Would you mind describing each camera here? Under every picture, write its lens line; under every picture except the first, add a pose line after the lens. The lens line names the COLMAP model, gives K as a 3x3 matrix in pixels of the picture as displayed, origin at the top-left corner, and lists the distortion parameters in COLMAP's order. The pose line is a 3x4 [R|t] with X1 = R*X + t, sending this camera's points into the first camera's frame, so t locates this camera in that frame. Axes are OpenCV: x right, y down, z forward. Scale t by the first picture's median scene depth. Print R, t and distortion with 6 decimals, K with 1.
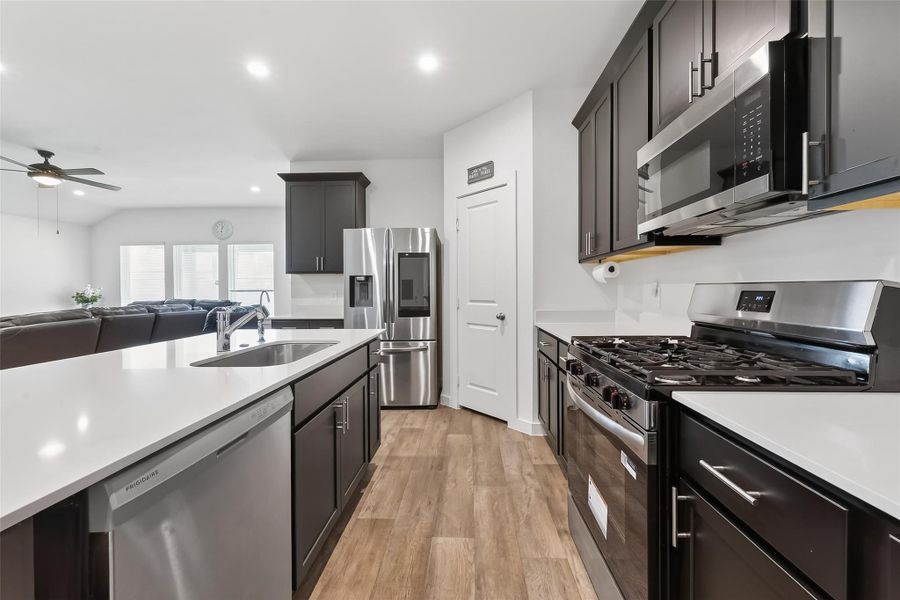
lens RADIAL K [[361.2, 0, 452.6], [0, 361.2, 291.6], [0, 0, 1]] dist [0.002624, 0.000680]
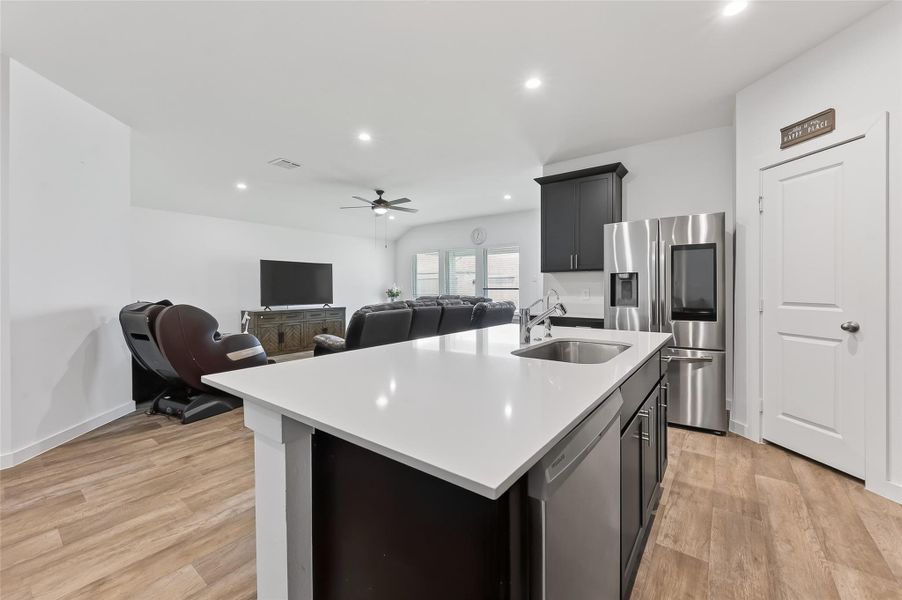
lens RADIAL K [[362.0, 0, 451.1], [0, 362.0, 288.4], [0, 0, 1]] dist [0.002624, 0.000680]
pose [[0.823607, 0.004020, -0.567147, -0.093318], [-0.006360, 0.999977, -0.002148, 0.000223], [0.567126, 0.005376, 0.823614, -0.016918]]
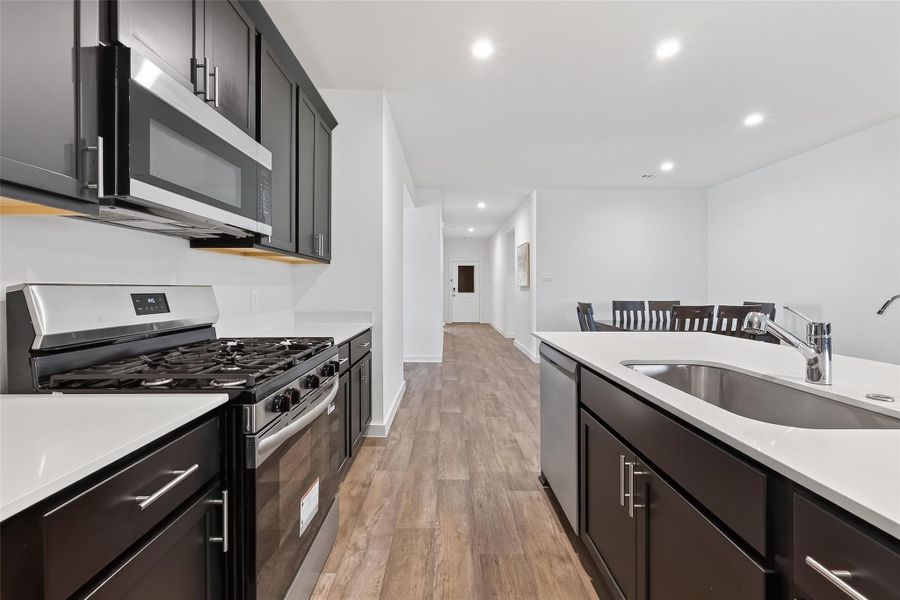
lens RADIAL K [[361.2, 0, 448.0], [0, 361.2, 289.1], [0, 0, 1]] dist [0.002624, 0.000680]
pose [[-0.998786, 0.005014, -0.049002, 0.037532], [0.004413, 0.999914, 0.012366, -0.011282], [0.049060, 0.012135, -0.998722, 1.025782]]
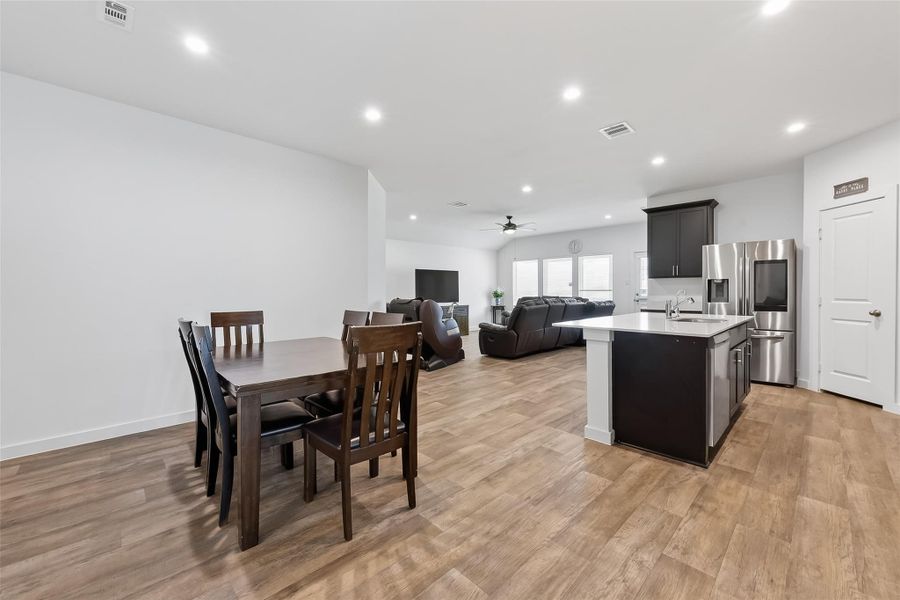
lens RADIAL K [[361.4, 0, 448.3], [0, 361.4, 294.4], [0, 0, 1]] dist [-0.007932, 0.002308]
pose [[0.724017, 0.010116, -0.689708, -0.055756], [-0.003029, 0.999929, 0.011486, 0.000186], [0.689775, -0.006228, 0.723997, -0.680735]]
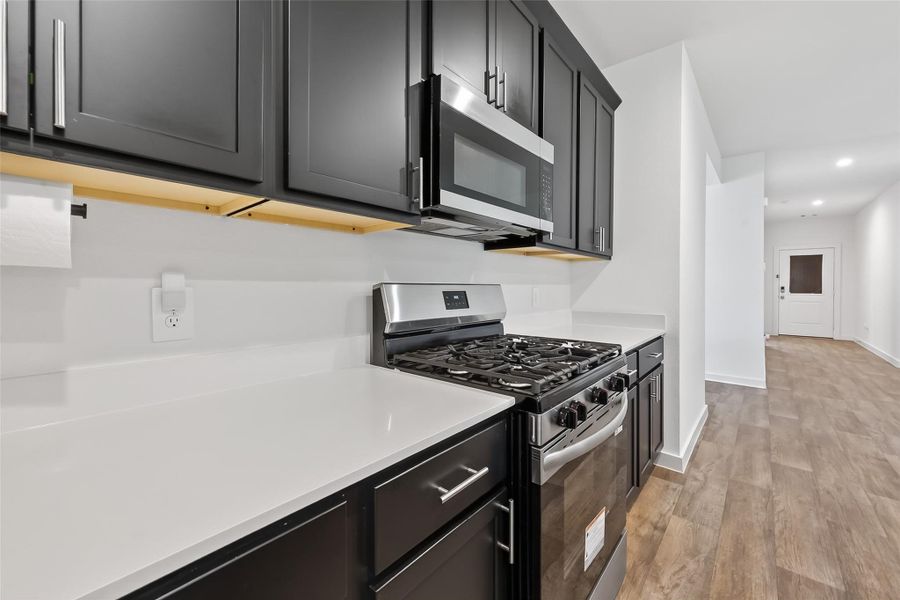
lens RADIAL K [[361.4, 0, 447.3], [0, 361.4, 288.4], [0, 0, 1]] dist [-0.007932, 0.002308]
pose [[-0.780858, -0.000049, 0.624708, 0.071257], [0.007438, 0.999928, 0.009376, -0.010840], [-0.624664, 0.011968, -0.780802, 0.969144]]
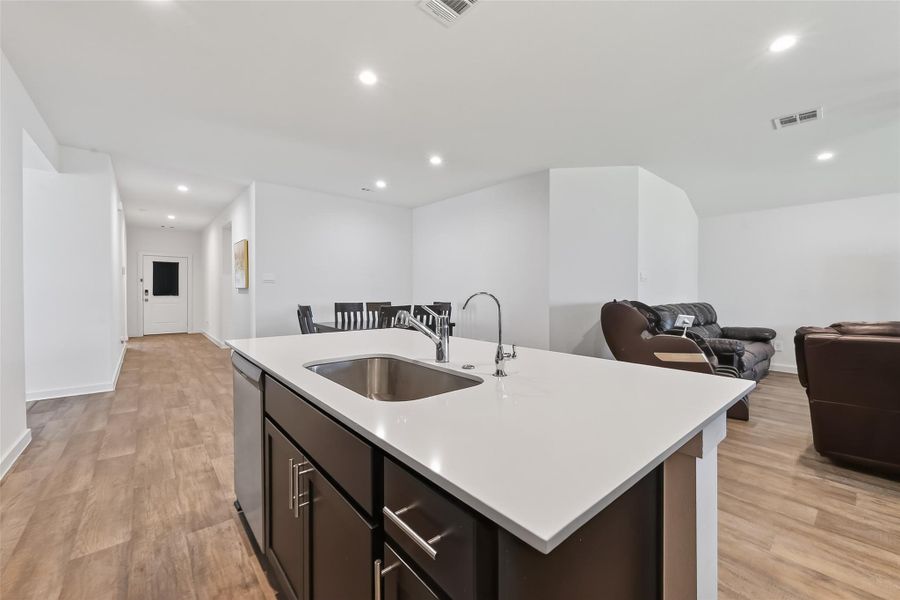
lens RADIAL K [[361.2, 0, 449.2], [0, 361.2, 294.9], [0, 0, 1]] dist [0.002624, 0.000680]
pose [[-0.734630, 0.009911, -0.678396, -0.027244], [-0.005150, 0.999783, 0.020183, -0.010669], [0.678449, 0.018321, -0.734419, 1.043458]]
